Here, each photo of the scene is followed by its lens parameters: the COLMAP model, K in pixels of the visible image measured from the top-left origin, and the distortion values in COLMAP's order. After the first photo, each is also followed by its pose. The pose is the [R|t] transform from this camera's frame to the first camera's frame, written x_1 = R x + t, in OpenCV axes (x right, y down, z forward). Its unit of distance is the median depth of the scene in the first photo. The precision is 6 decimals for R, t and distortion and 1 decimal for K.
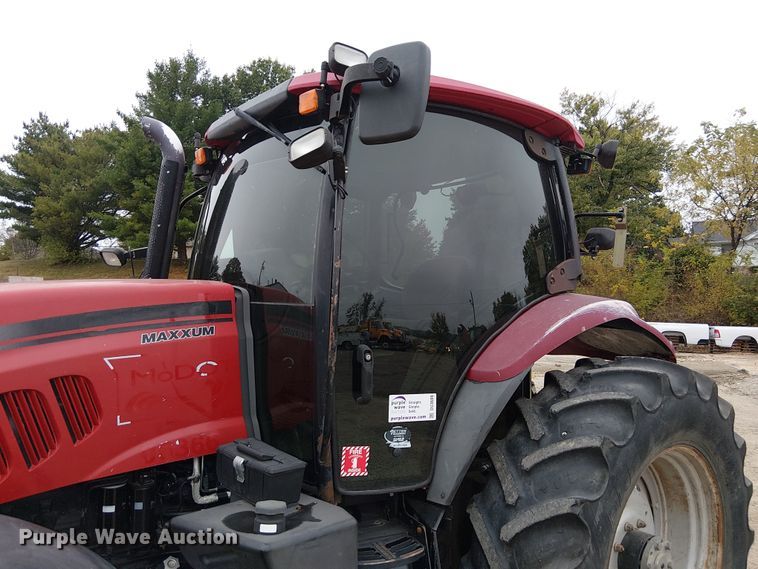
lens RADIAL K [[582.4, 0, 371.1], [0, 582.4, 278.0], [0, 0, 1]] dist [0.071929, -0.112581]
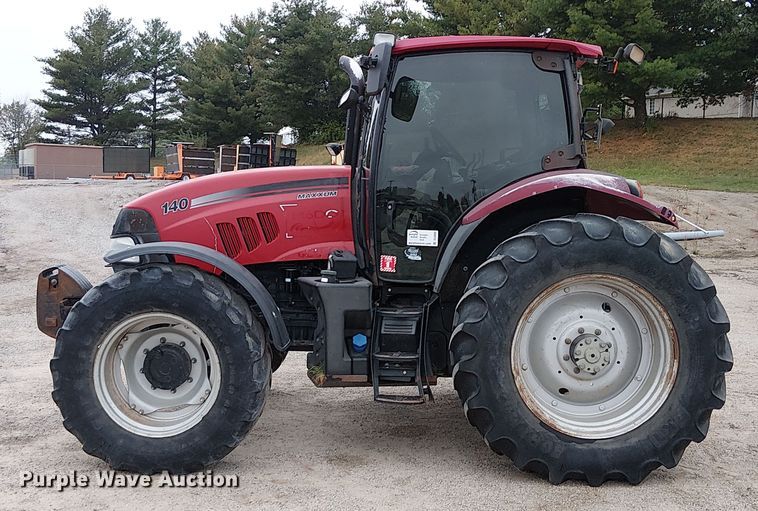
lens RADIAL K [[955.4, 0, 376.5], [0, 955.4, 253.6], [0, 0, 1]] dist [0.071728, 0.000000]
pose [[0.804568, 0.039791, -0.592526, 1.661068], [0.028372, 0.994038, 0.105279, -0.036303], [0.593183, -0.101516, 0.798642, -1.373193]]
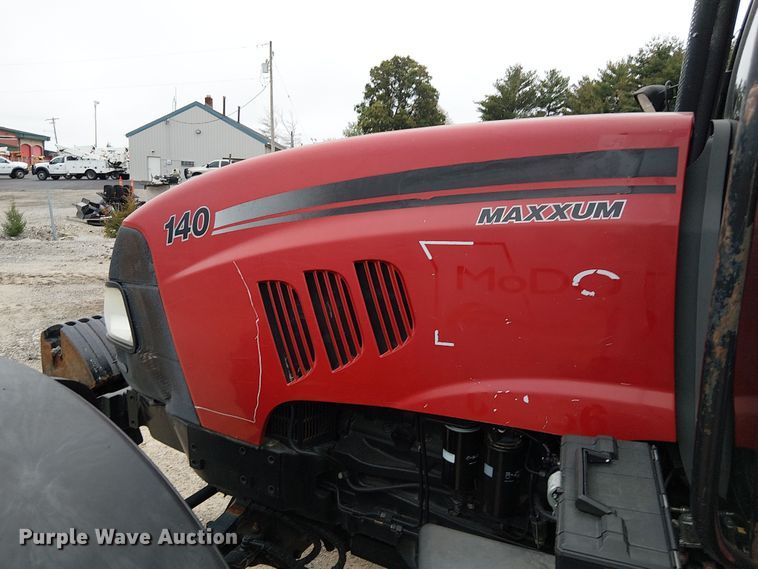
lens RADIAL K [[582.4, 0, 378.1], [0, 582.4, 281.8], [0, 0, 1]] dist [0.071929, -0.112581]
pose [[0.413948, 0.158120, -0.896463, 0.105648], [0.026508, 0.982287, 0.185498, 0.053532], [0.909914, -0.100550, 0.402424, 0.625102]]
